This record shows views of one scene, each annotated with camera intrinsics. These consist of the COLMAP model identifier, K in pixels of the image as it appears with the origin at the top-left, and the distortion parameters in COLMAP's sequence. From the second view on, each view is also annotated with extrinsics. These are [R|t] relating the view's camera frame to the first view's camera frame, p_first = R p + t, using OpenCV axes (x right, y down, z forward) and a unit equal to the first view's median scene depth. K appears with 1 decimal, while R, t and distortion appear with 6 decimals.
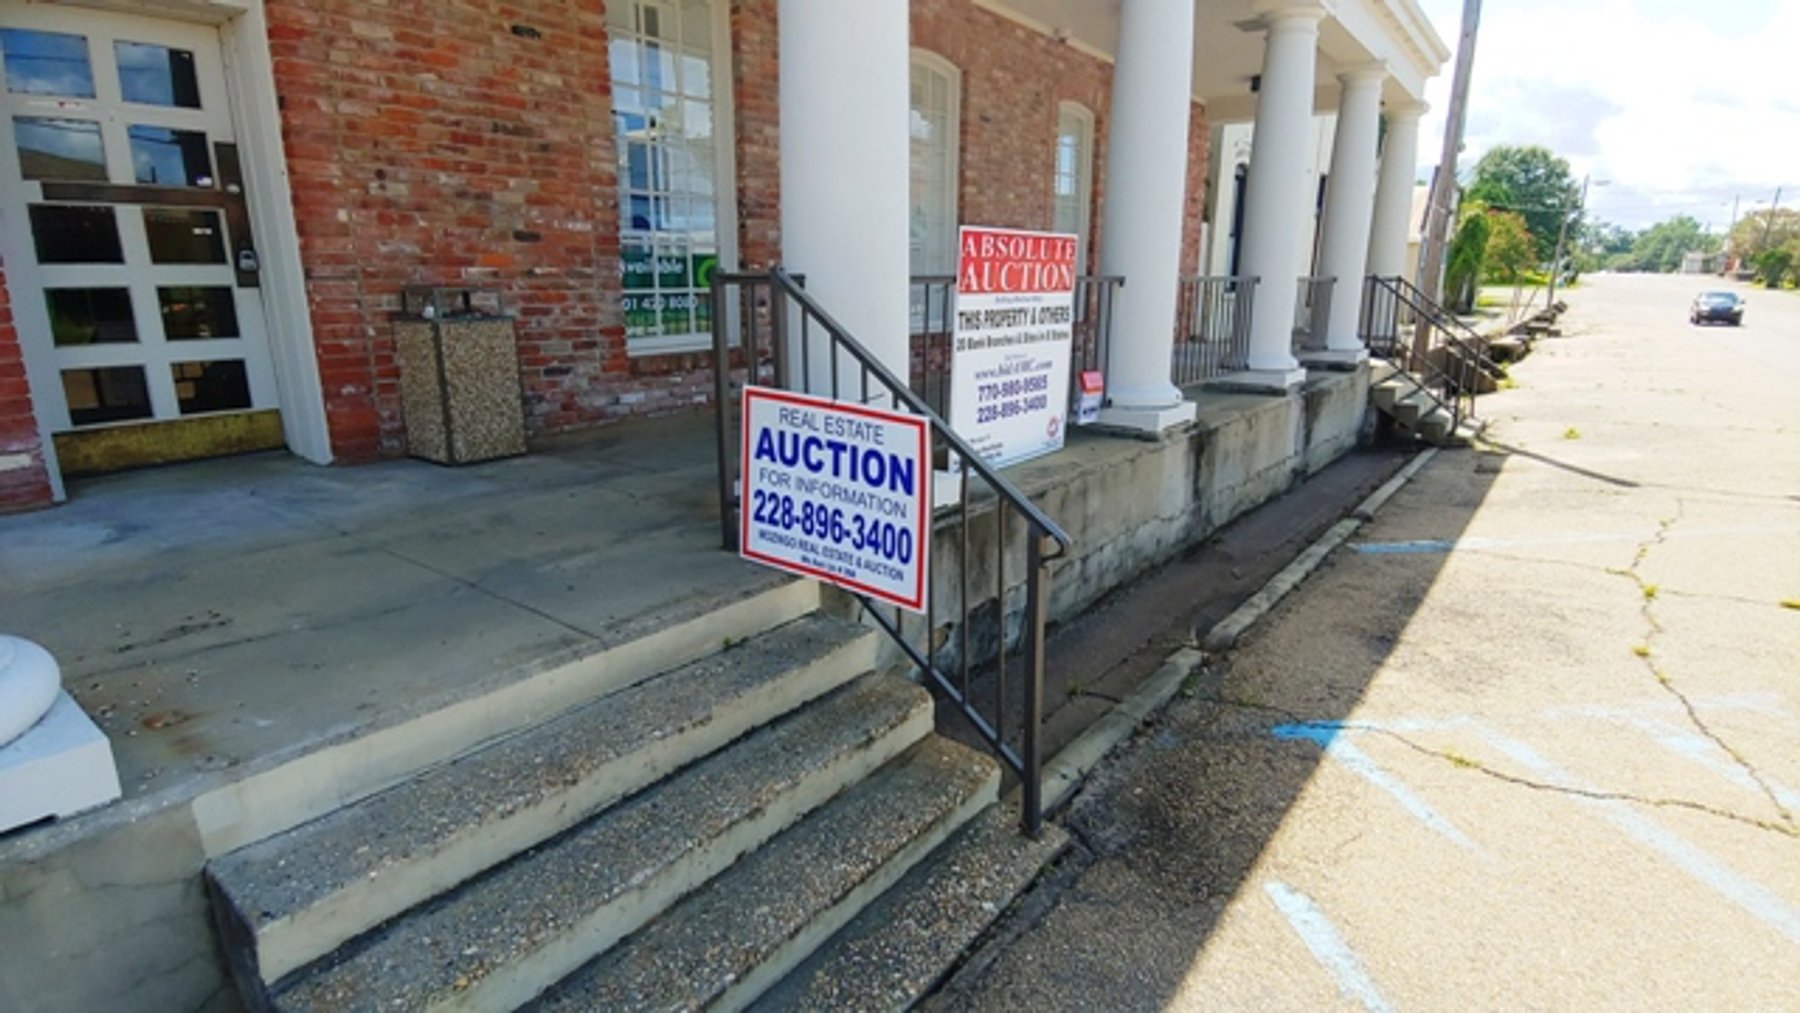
lens RADIAL K [[897.8, 0, 910.7], [0, 897.8, 512.9], [0, 0, 1]] dist [-0.005302, -0.000352]
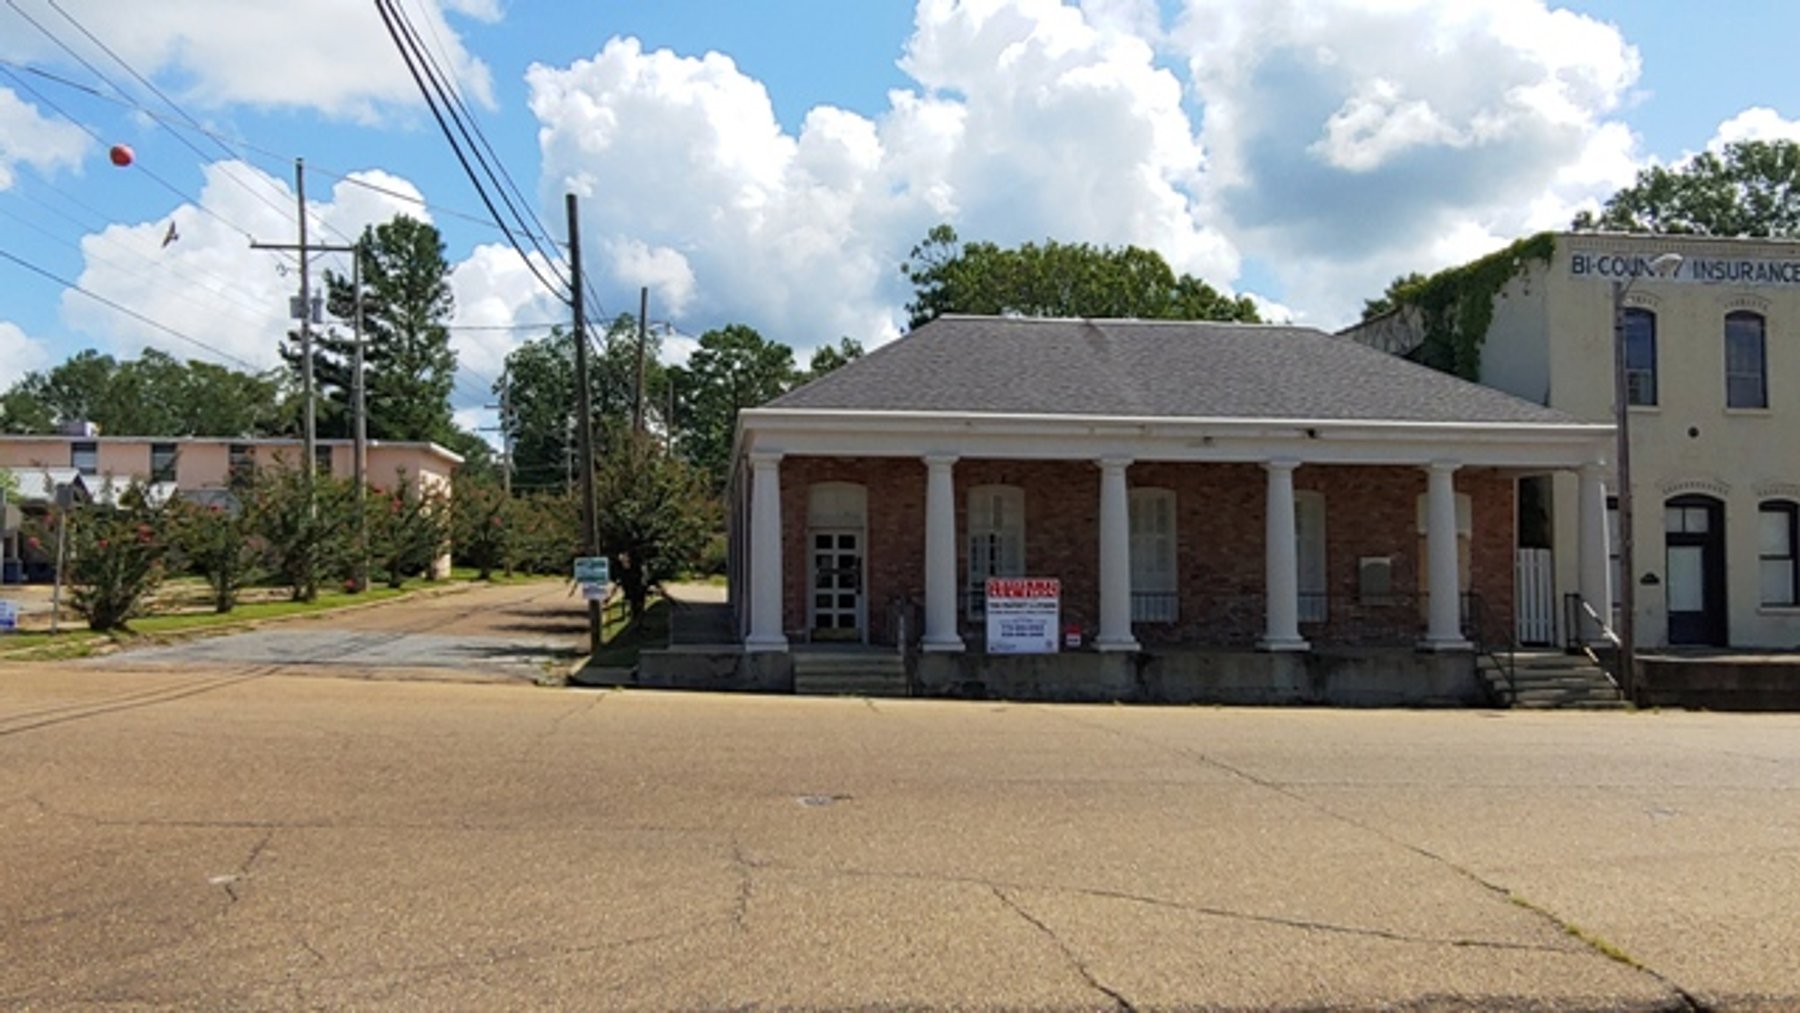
lens RADIAL K [[1424.8, 0, 934.5], [0, 1424.8, 508.8], [0, 0, 1]] dist [-0.003533, 0.006718]
pose [[0.712997, -0.036056, -0.700240, 3.459283], [-0.180667, 0.955508, -0.233159, 0.691219], [0.677492, 0.292752, 0.674760, -2.729571]]
